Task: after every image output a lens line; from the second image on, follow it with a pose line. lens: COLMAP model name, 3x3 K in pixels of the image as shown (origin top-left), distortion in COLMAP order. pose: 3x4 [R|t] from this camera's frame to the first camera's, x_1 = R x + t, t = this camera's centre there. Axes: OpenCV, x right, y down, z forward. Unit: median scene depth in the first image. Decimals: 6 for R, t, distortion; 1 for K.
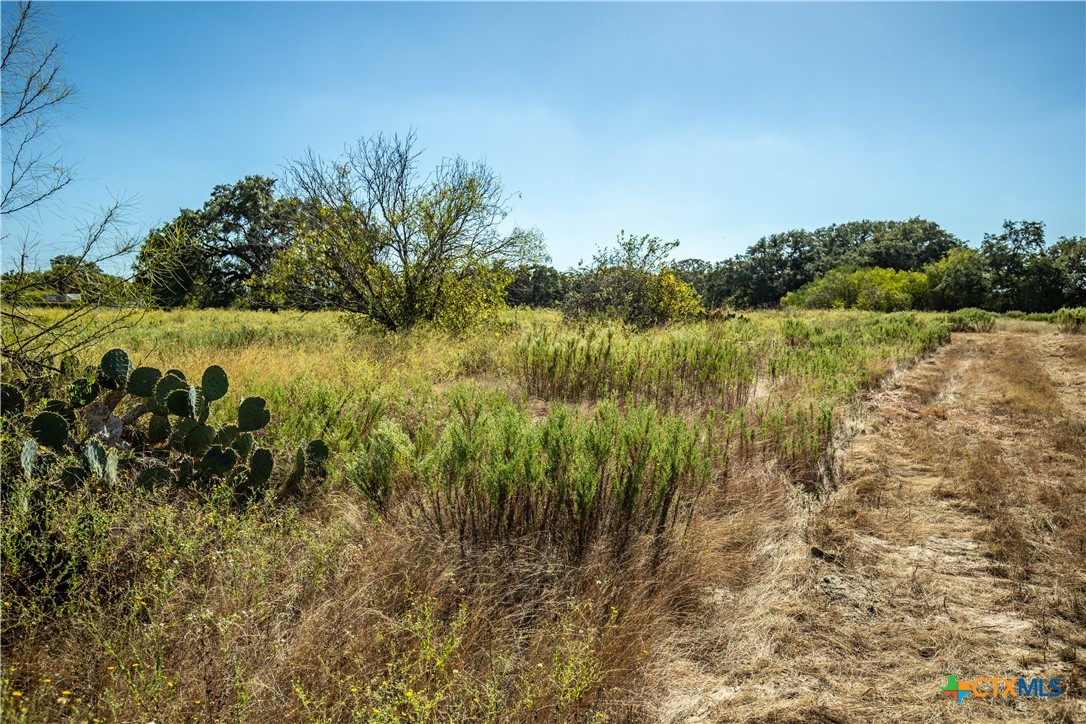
lens RADIAL K [[856.3, 0, 537.4], [0, 856.3, 363.0], [0, 0, 1]] dist [0.008481, -0.004923]
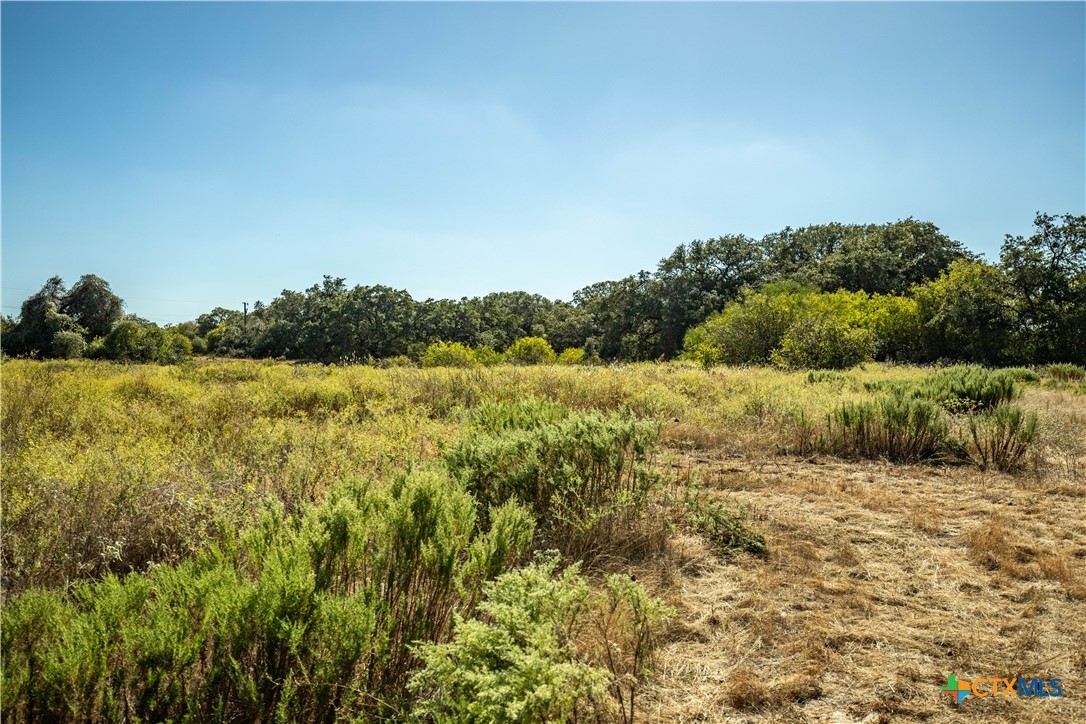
lens RADIAL K [[1001.2, 0, 545.9], [0, 1001.2, 362.0], [0, 0, 1]] dist [0.009753, 0.000000]
pose [[0.998916, 0.003746, 0.046398, 0.144183], [-0.001521, 0.998851, -0.047892, -0.022045], [-0.046524, 0.047770, 0.997774, 0.273778]]
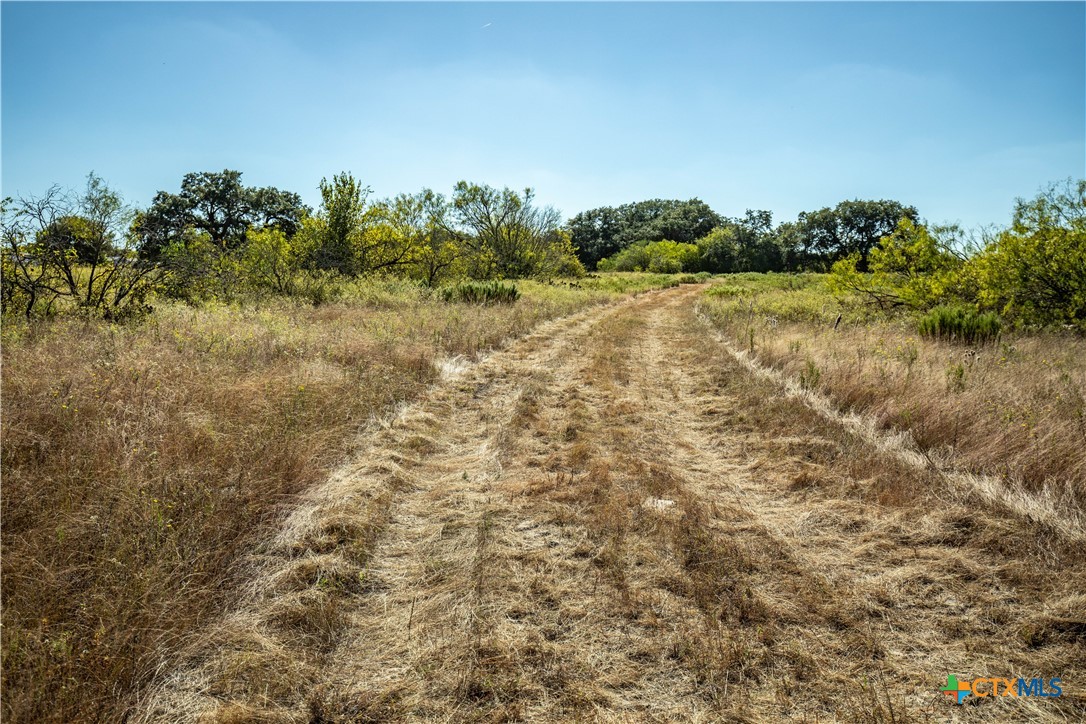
lens RADIAL K [[1052.0, 0, 542.6], [0, 1052.0, 361.8], [0, 0, 1]] dist [0.012685, 0.000000]
pose [[0.969563, -0.015977, 0.244321, -0.200517], [0.008669, 0.999483, 0.030958, 0.028081], [-0.244689, -0.027898, 0.969200, -0.572619]]
